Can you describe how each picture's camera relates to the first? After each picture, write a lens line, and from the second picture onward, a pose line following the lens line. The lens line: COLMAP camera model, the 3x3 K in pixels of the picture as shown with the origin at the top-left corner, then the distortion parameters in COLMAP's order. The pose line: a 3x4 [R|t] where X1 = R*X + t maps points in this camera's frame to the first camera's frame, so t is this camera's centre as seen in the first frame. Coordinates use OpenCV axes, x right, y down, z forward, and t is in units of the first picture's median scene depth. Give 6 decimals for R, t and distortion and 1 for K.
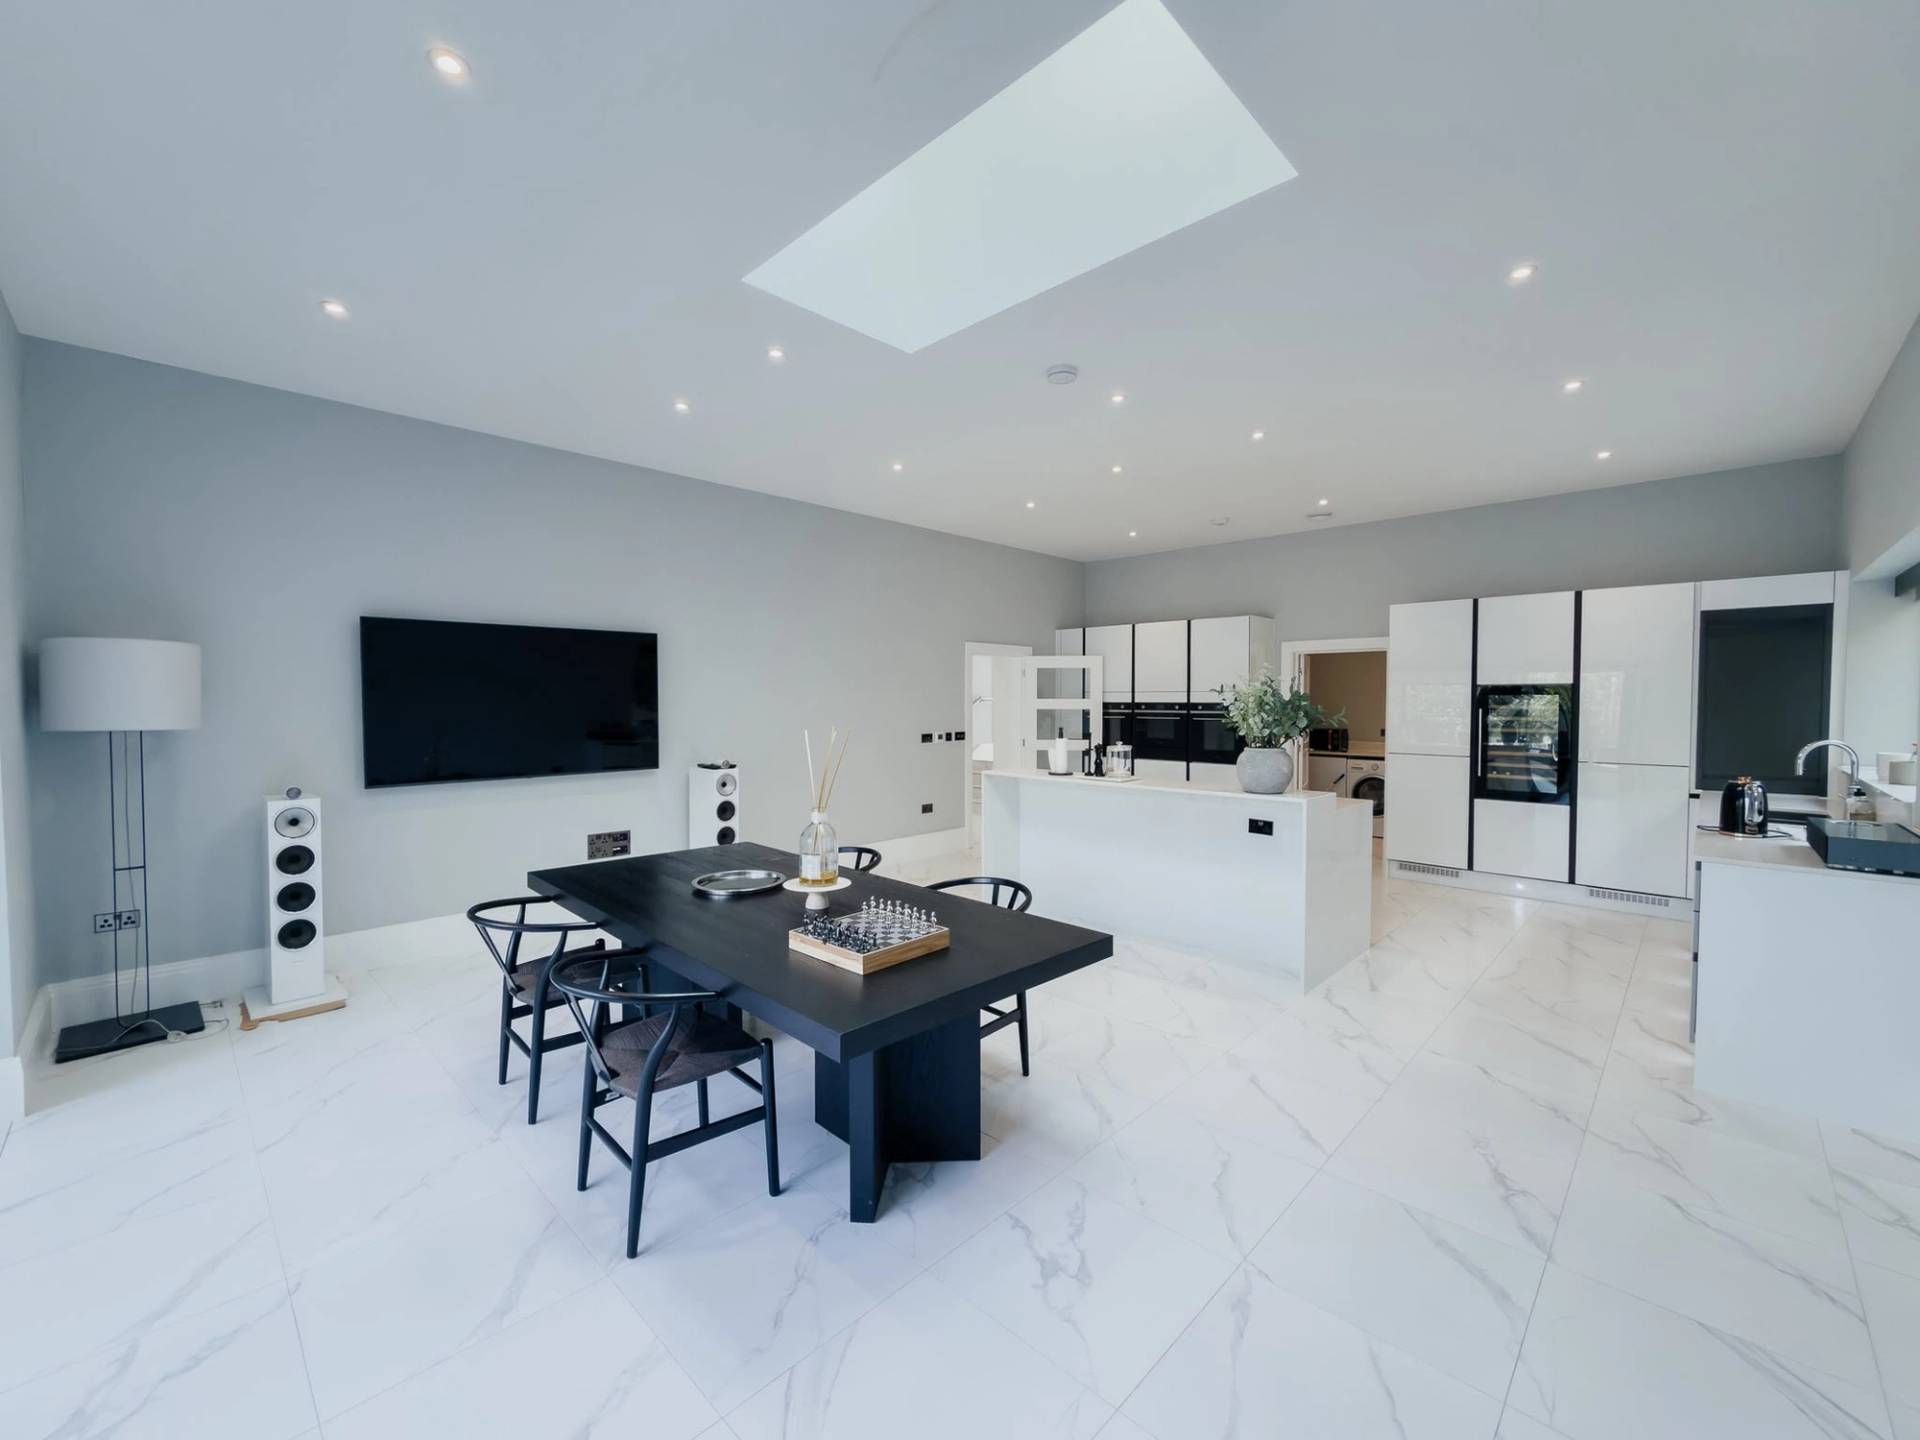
lens RADIAL K [[772.5, 0, 958.9], [0, 772.5, 726.7], [0, 0, 1]] dist [-0.001769, -0.000838]
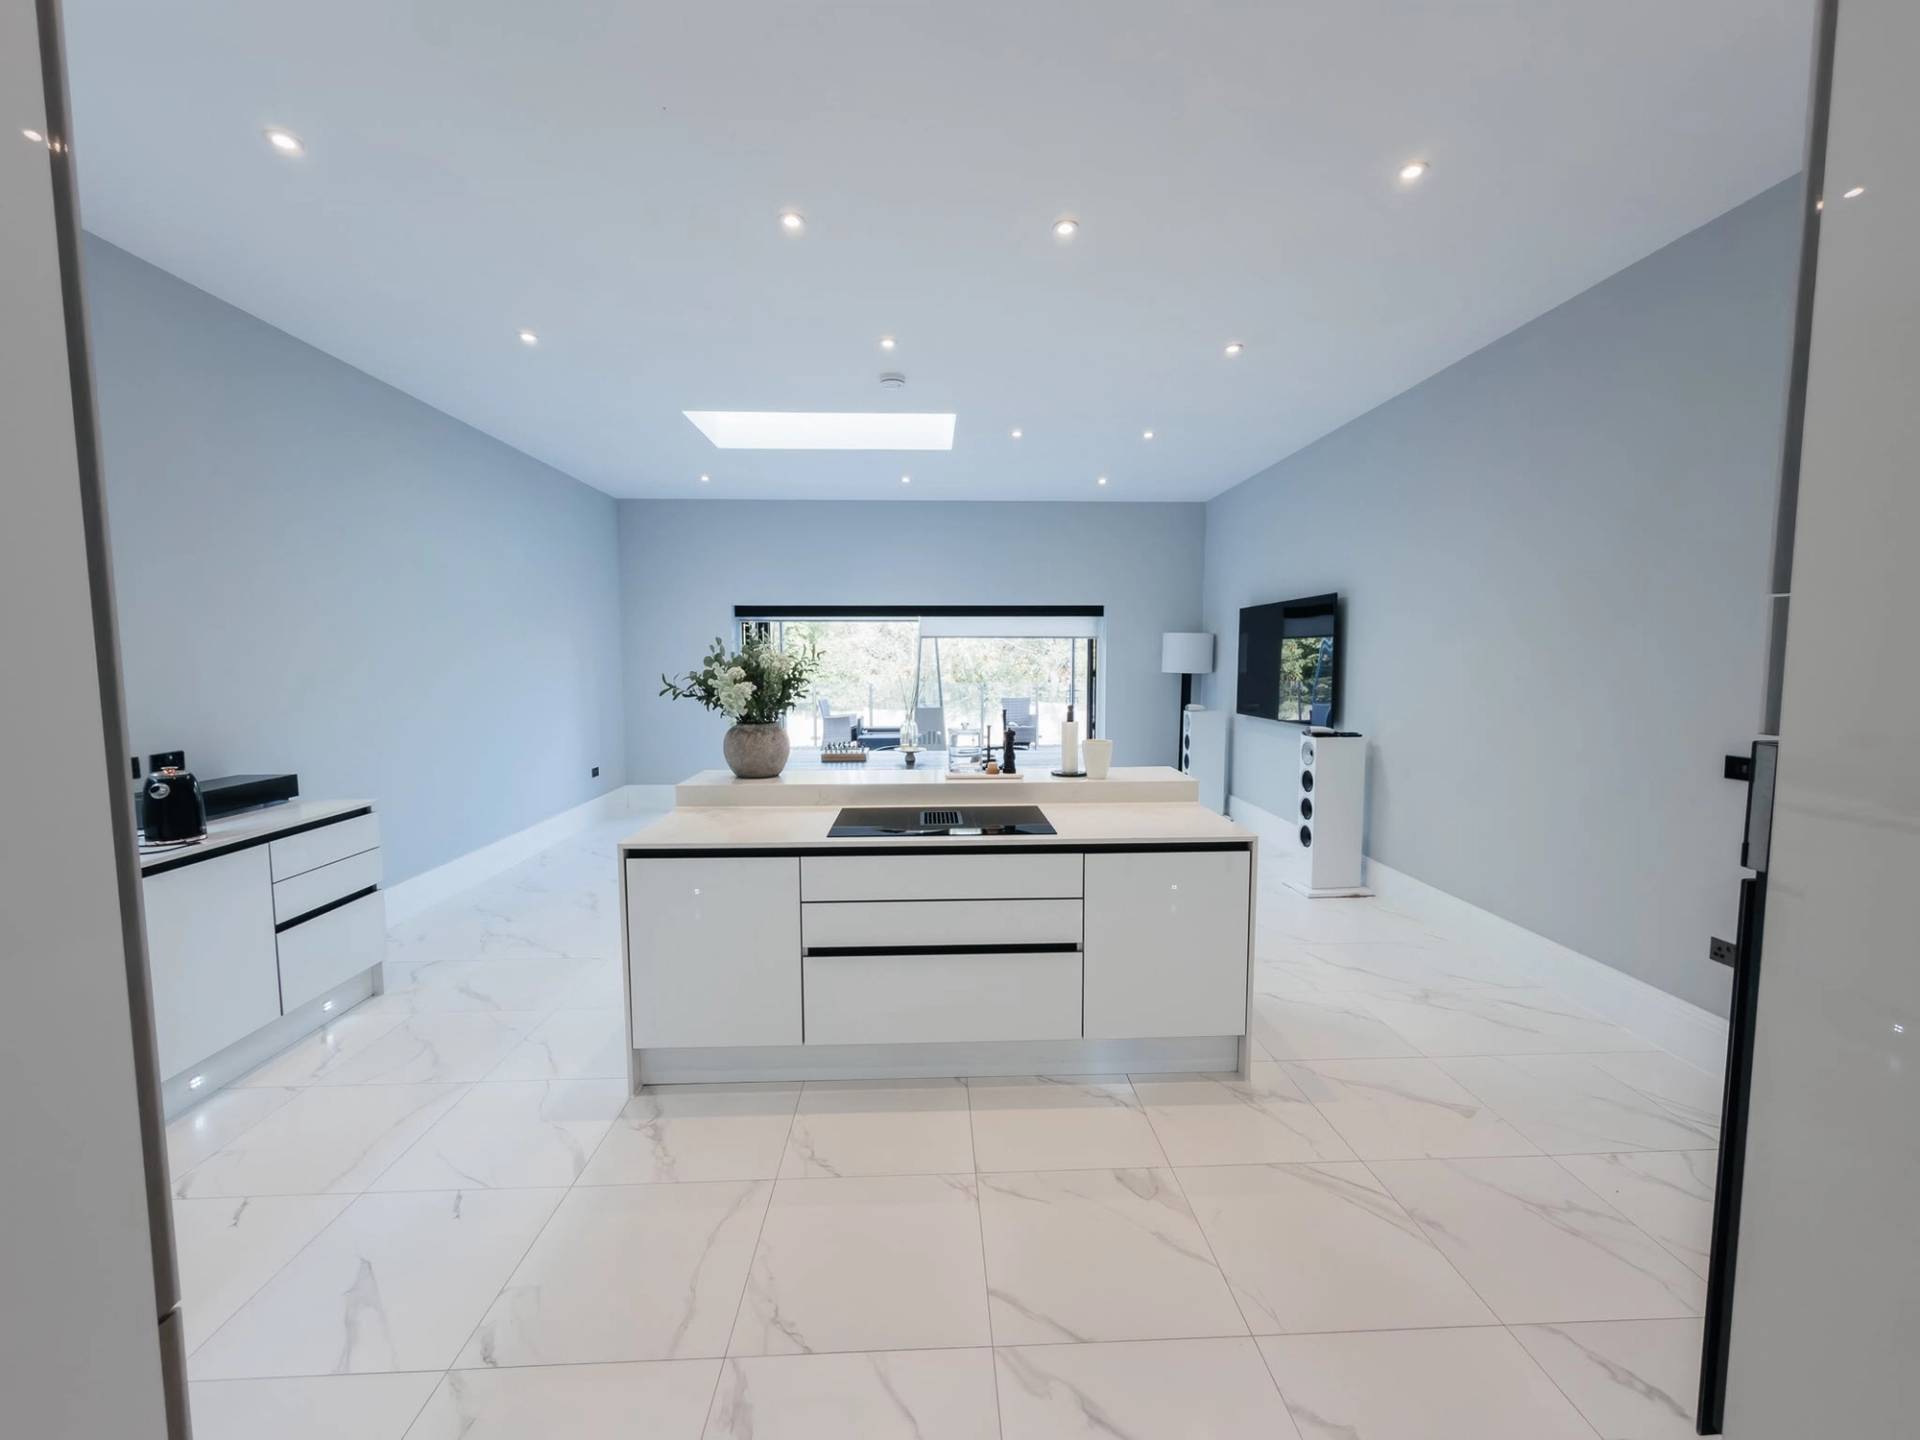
lens RADIAL K [[772.5, 0, 956.4], [0, 772.5, 721.0], [0, 0, 1]] dist [-0.001769, -0.000838]
pose [[-0.679022, 0.057999, -0.731823, 0.481686], [-0.029344, 0.993933, 0.105998, -0.034774], [0.733531, 0.093450, -0.673200, 0.955964]]
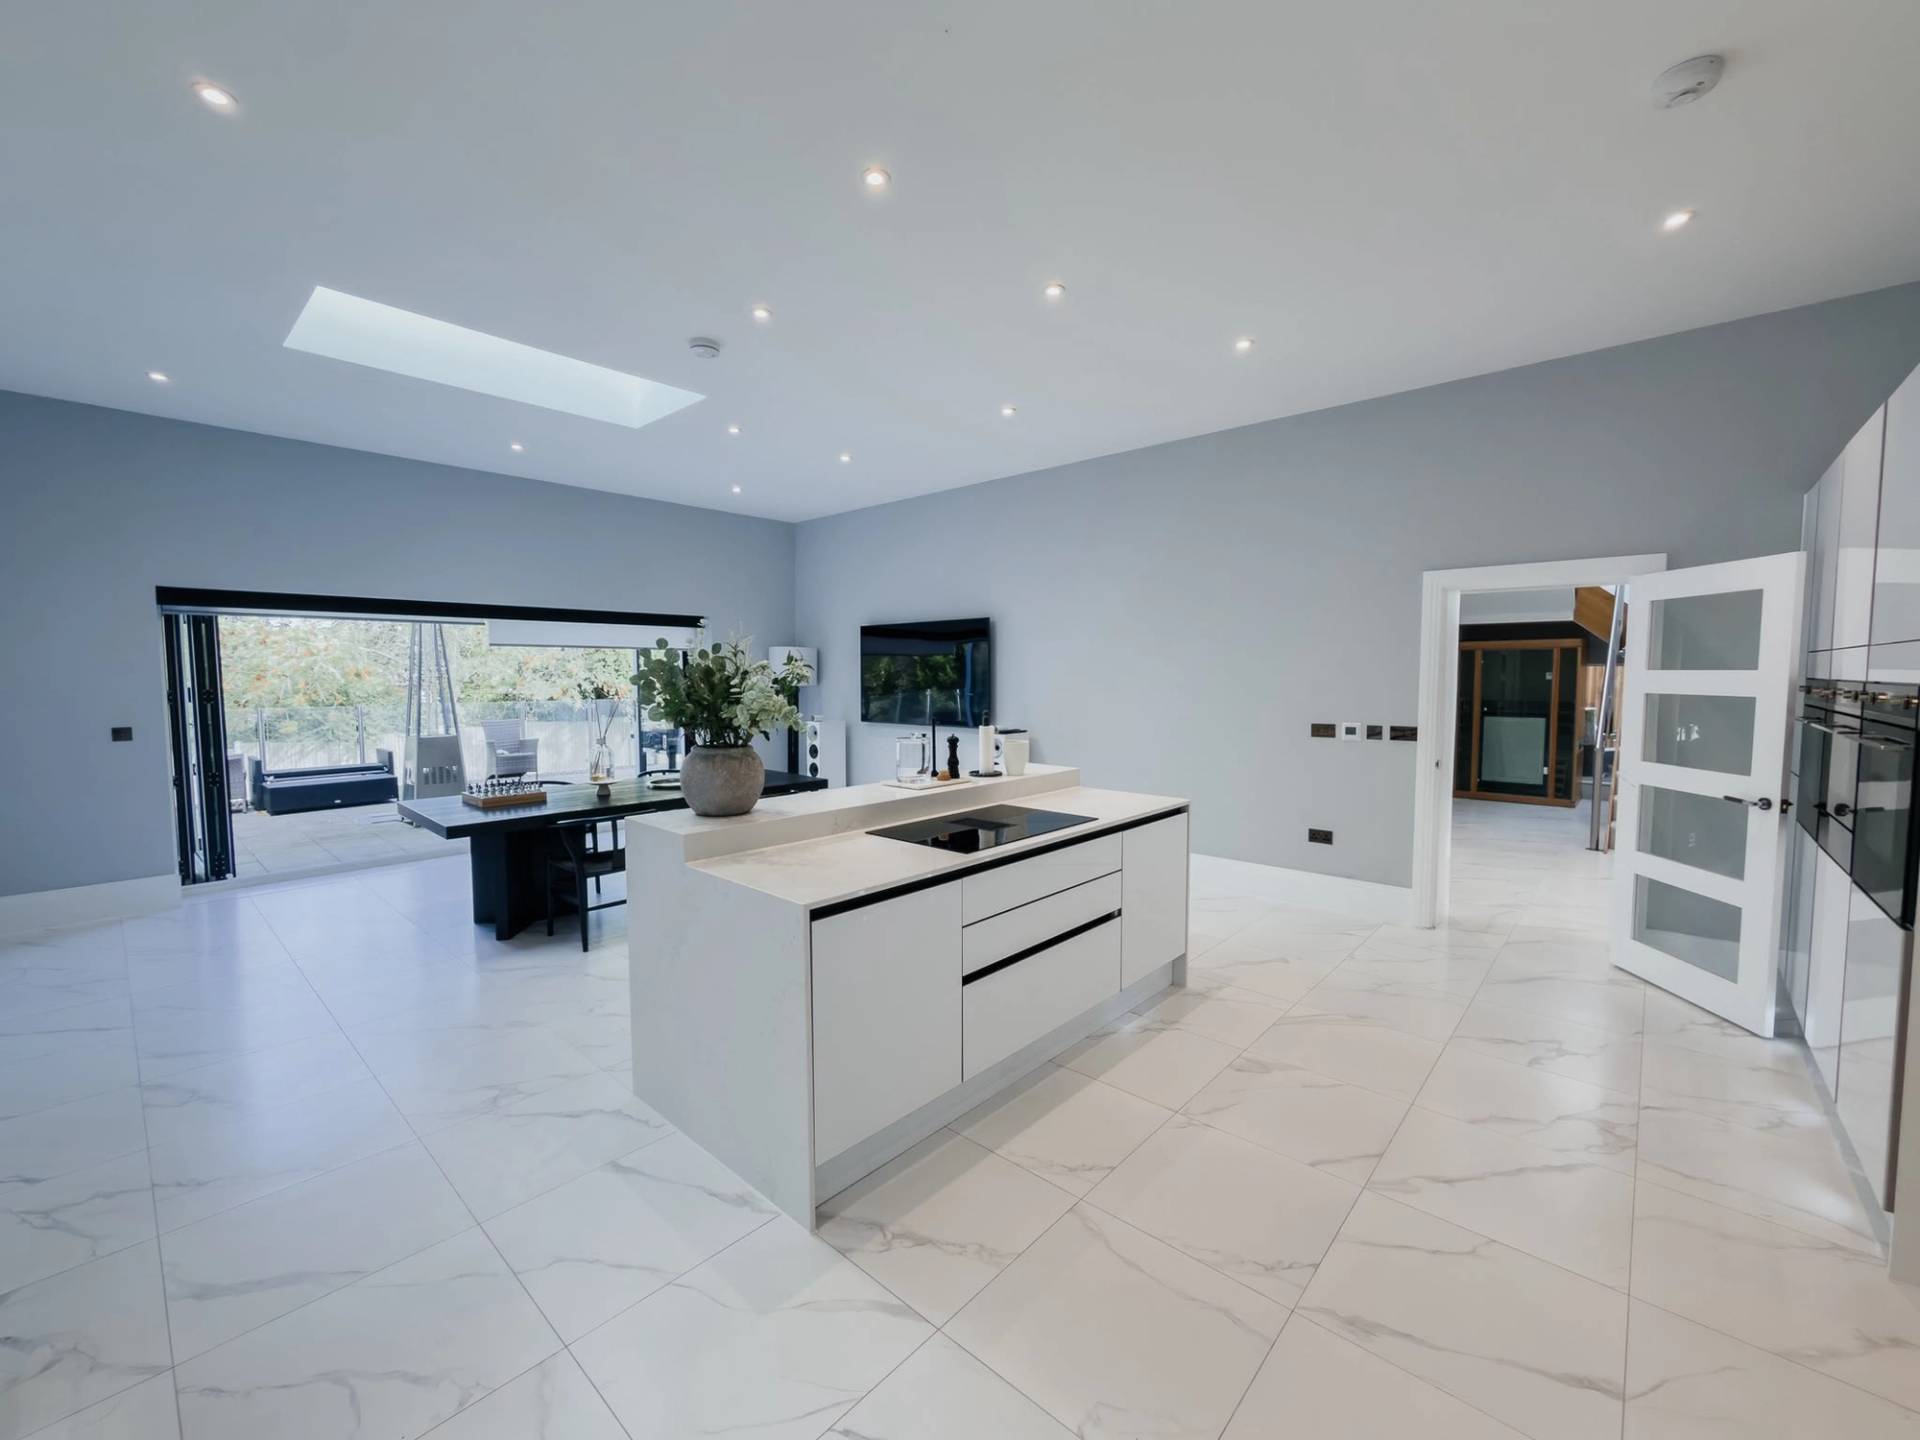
lens RADIAL K [[772.5, 0, 961.1], [0, 772.5, 722.4], [0, 0, 1]] dist [-0.001769, -0.000838]
pose [[0.042235, 0.060703, -0.997262, 0.596157], [-0.037406, 0.997549, 0.059137, -0.019224], [0.998407, 0.034806, 0.044403, 0.659070]]
